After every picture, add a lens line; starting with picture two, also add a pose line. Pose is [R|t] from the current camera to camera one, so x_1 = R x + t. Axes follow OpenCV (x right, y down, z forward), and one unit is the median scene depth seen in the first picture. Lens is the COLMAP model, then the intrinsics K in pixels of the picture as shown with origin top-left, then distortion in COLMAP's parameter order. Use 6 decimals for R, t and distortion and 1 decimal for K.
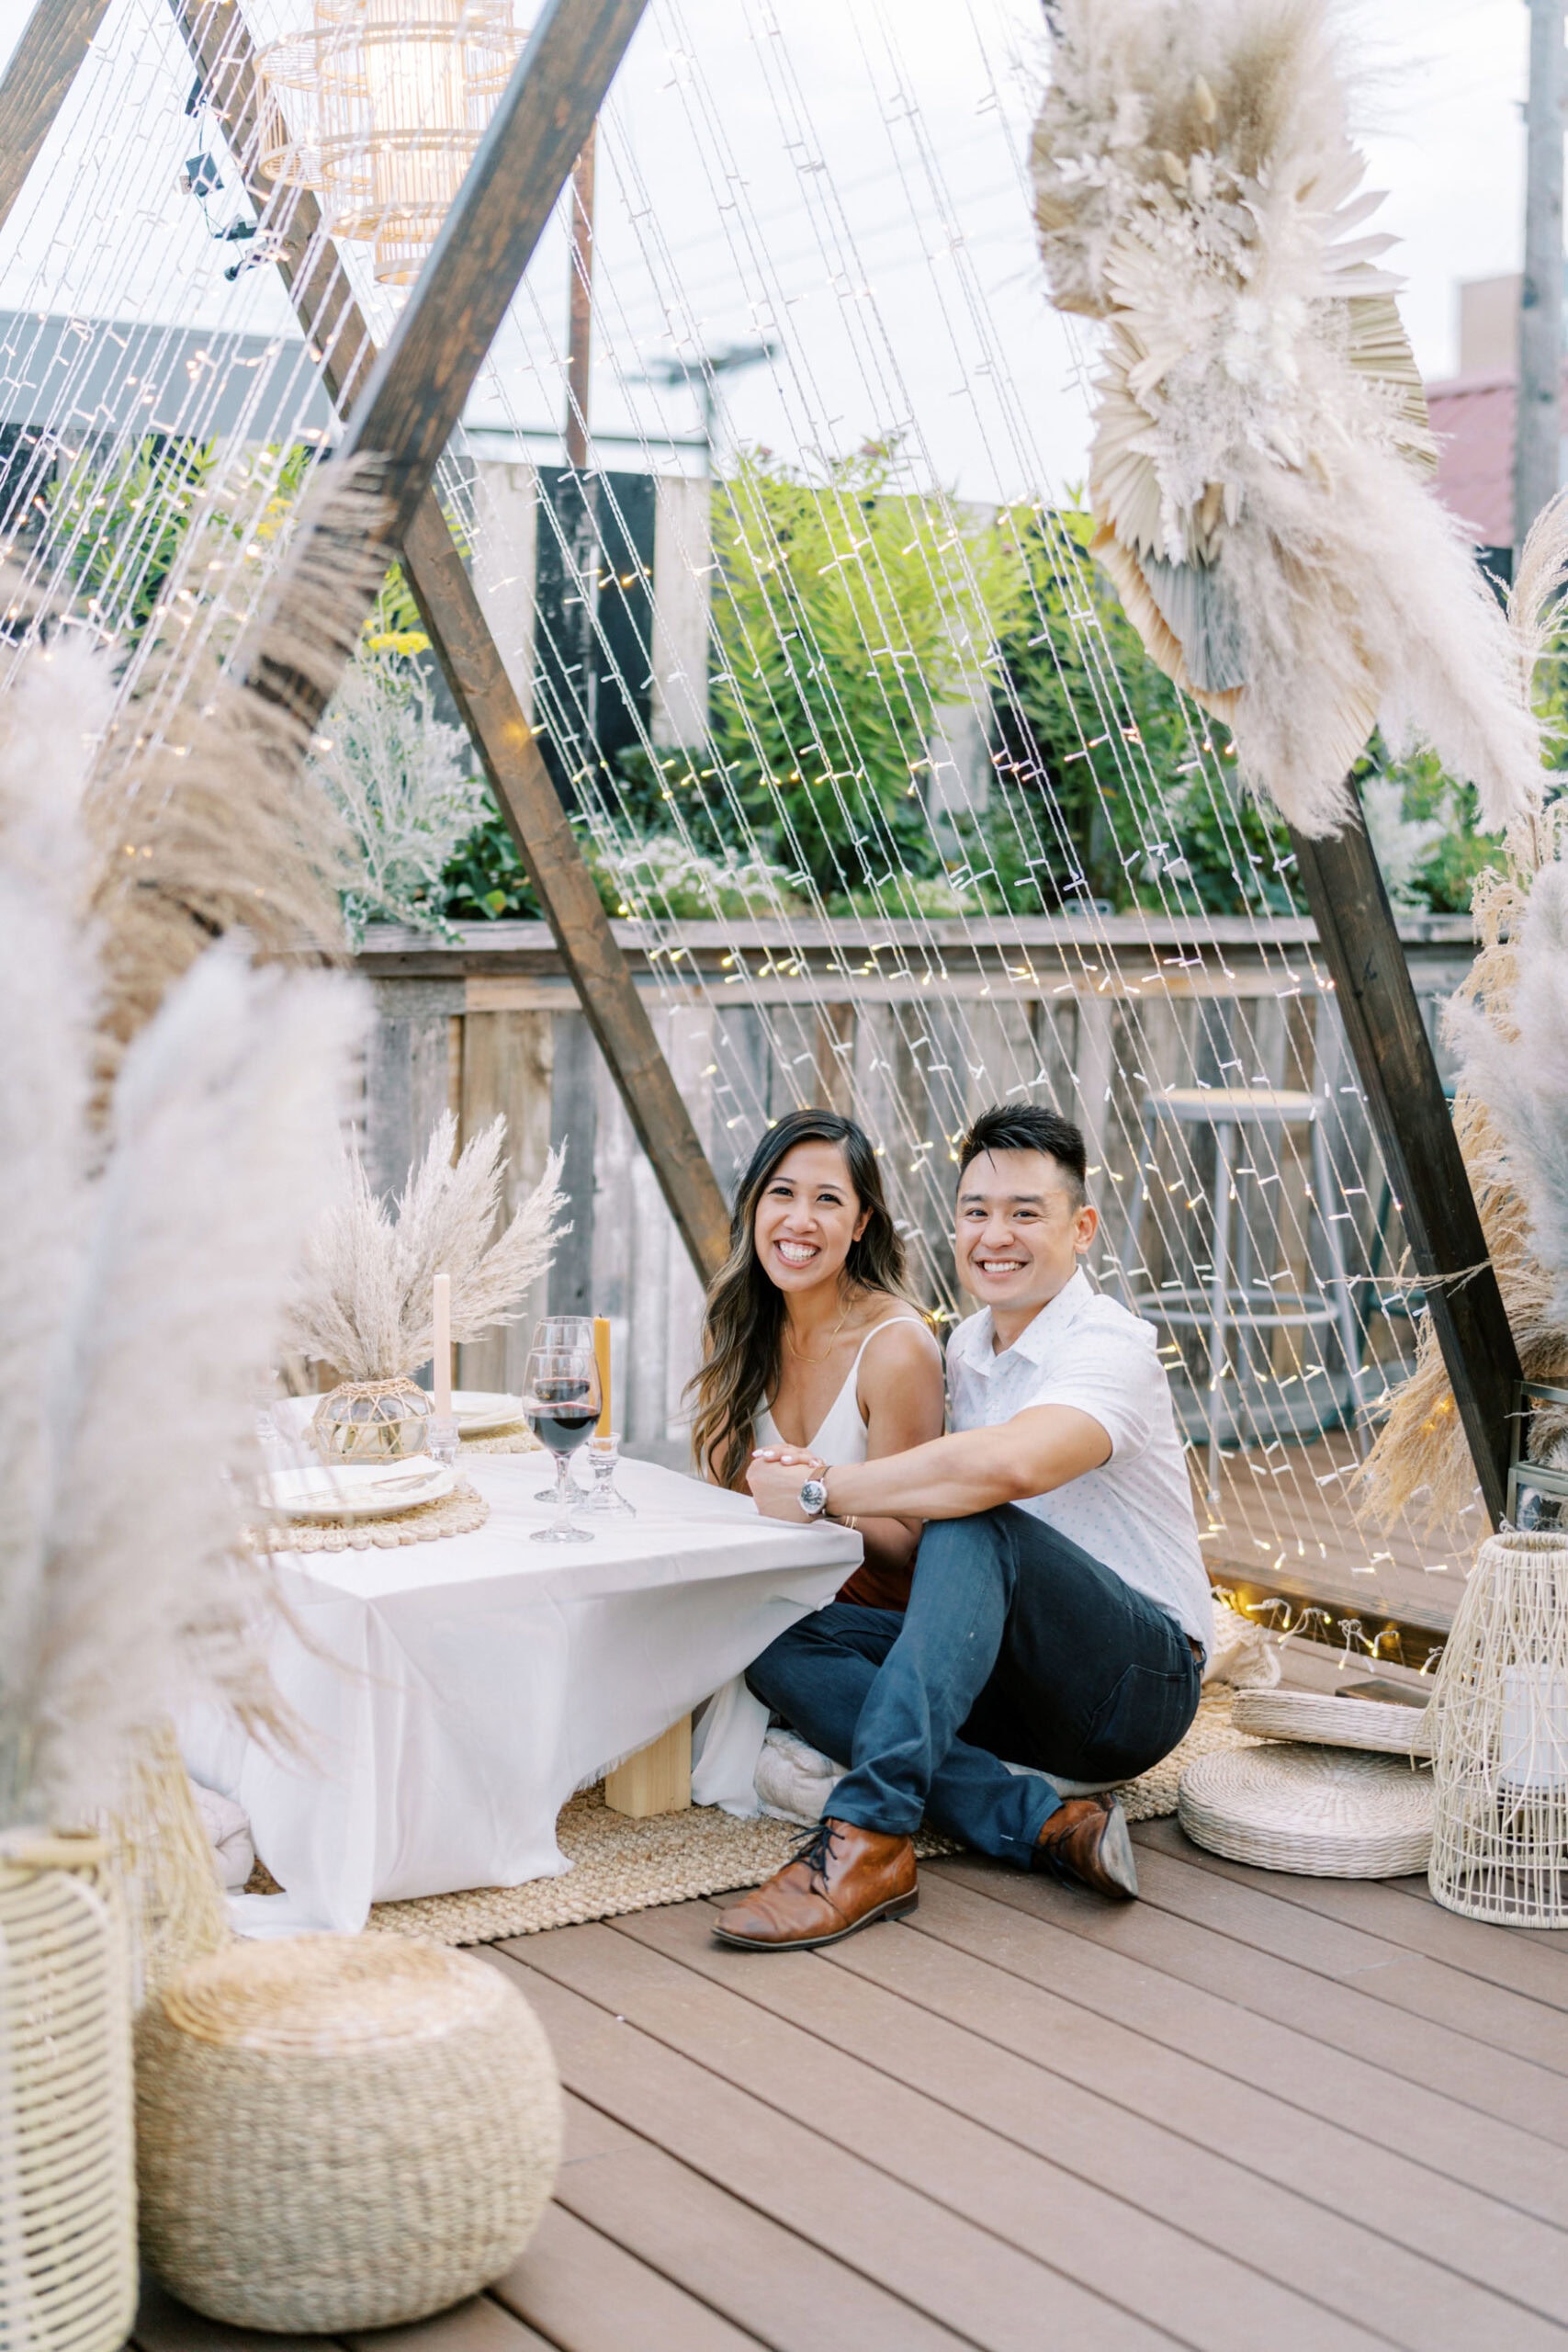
lens RADIAL K [[3307.3, 0, 772.8], [0, 3307.3, 1207.8], [0, 0, 1]] dist [-0.019488, 0.016744]
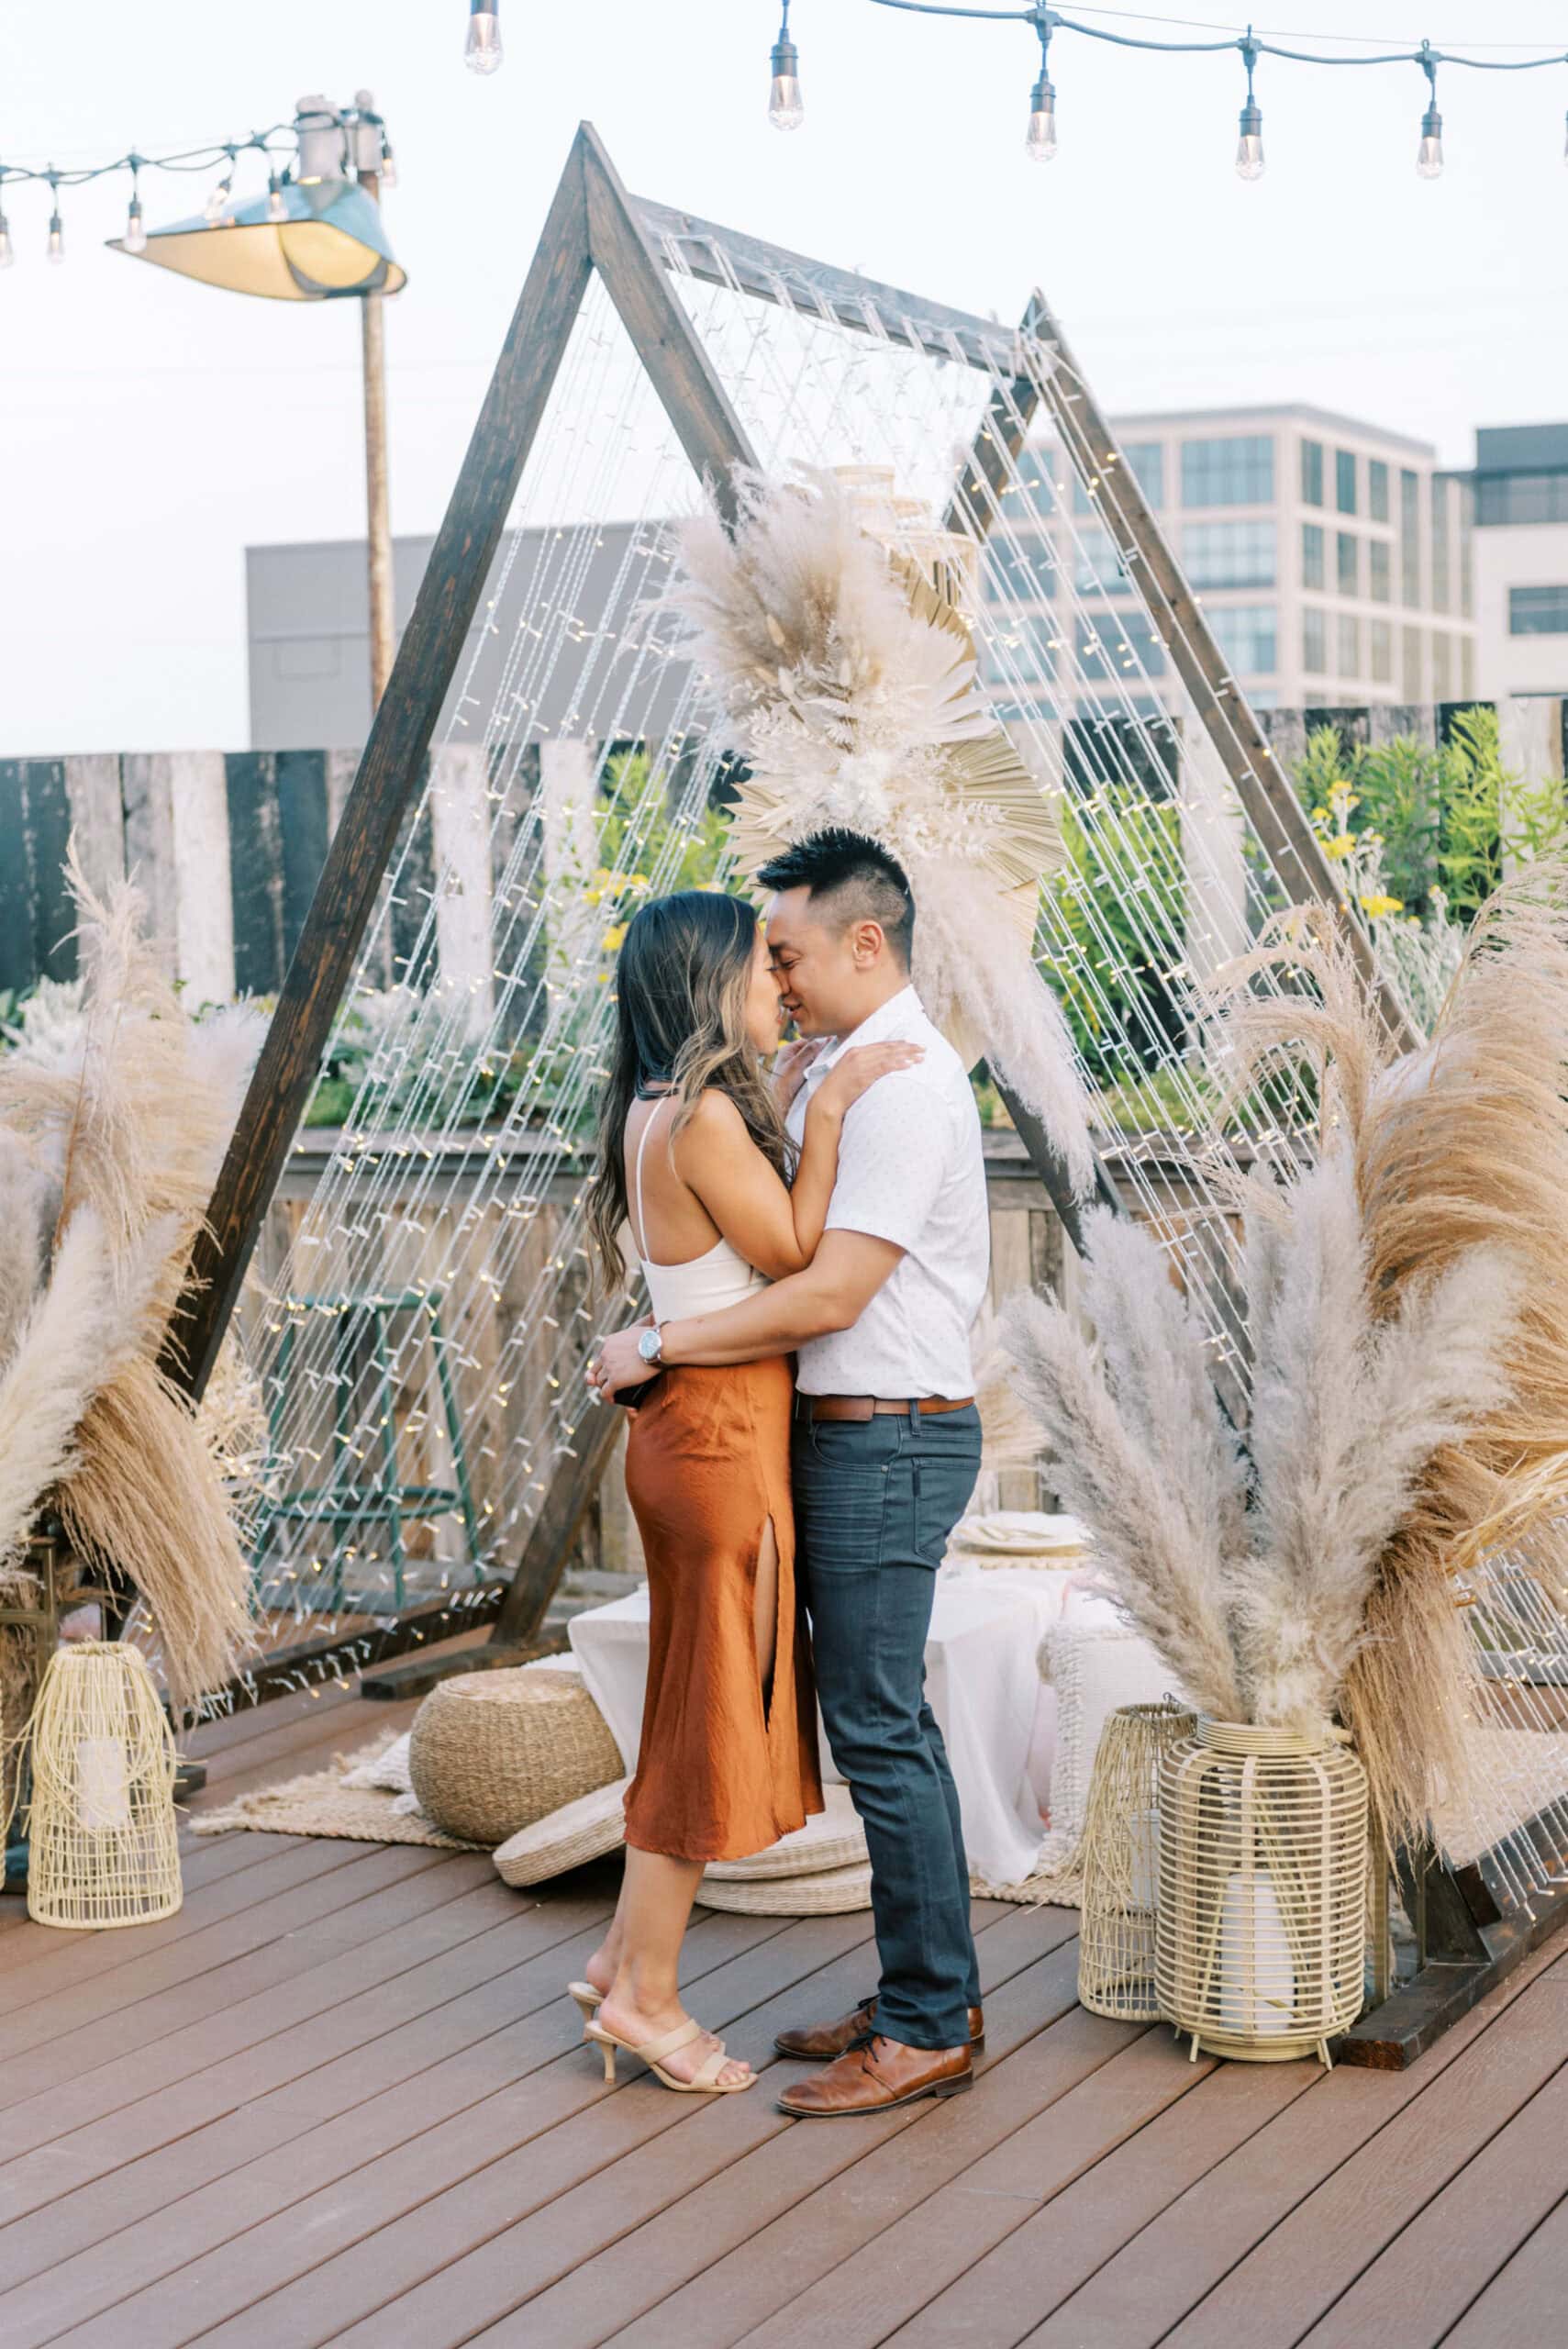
lens RADIAL K [[4141.1, 0, 779.9], [0, 4141.1, 1170.2], [0, 0, 1]] dist [0.012221, -0.276468]
pose [[0.533424, 0.037530, -0.845015, 1.283323], [-0.062619, 0.998026, 0.004797, -0.087330], [0.843527, 0.050355, 0.534721, 0.043601]]
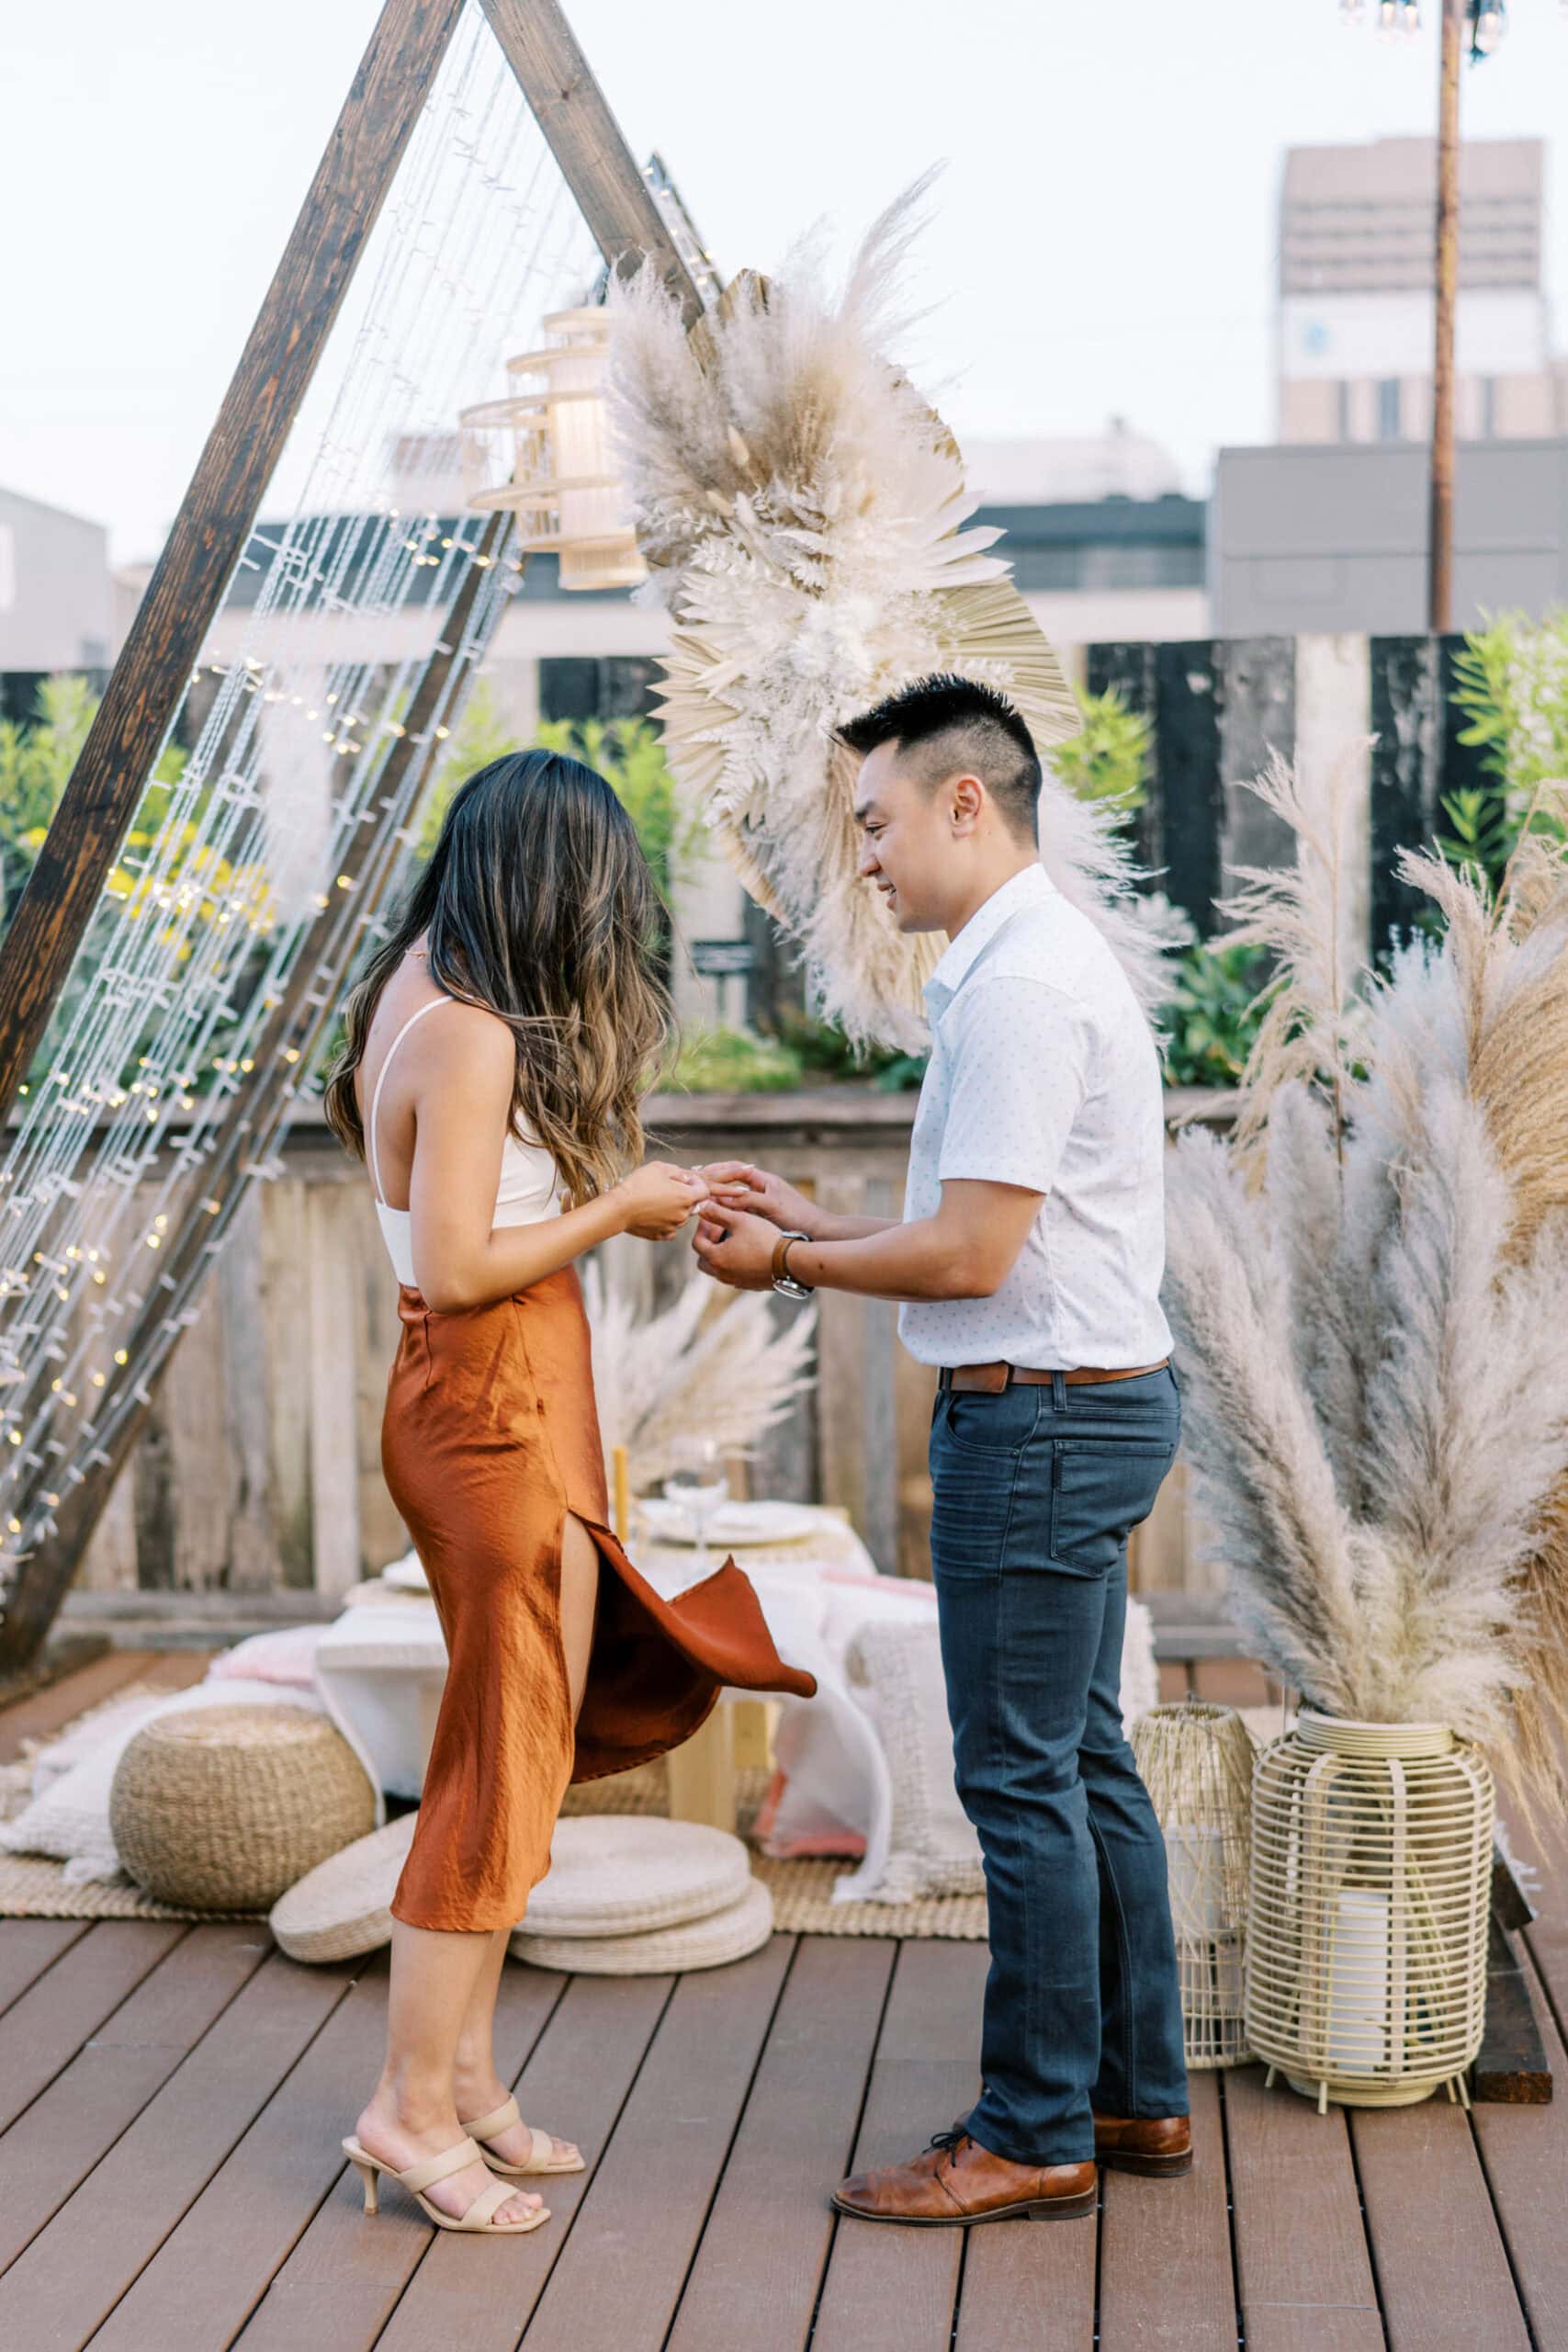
lens RADIAL K [[3754.2, 0, 698.4], [0, 3754.2, 1337.0], [0, 0, 1]] dist [-0.005079, -0.005201]
pose [[0.769747, 0.050326, -0.636362, 0.773583], [-0.047456, 0.998640, 0.021574, -0.035062], [0.636583, 0.013593, 0.771088, -0.035311]]
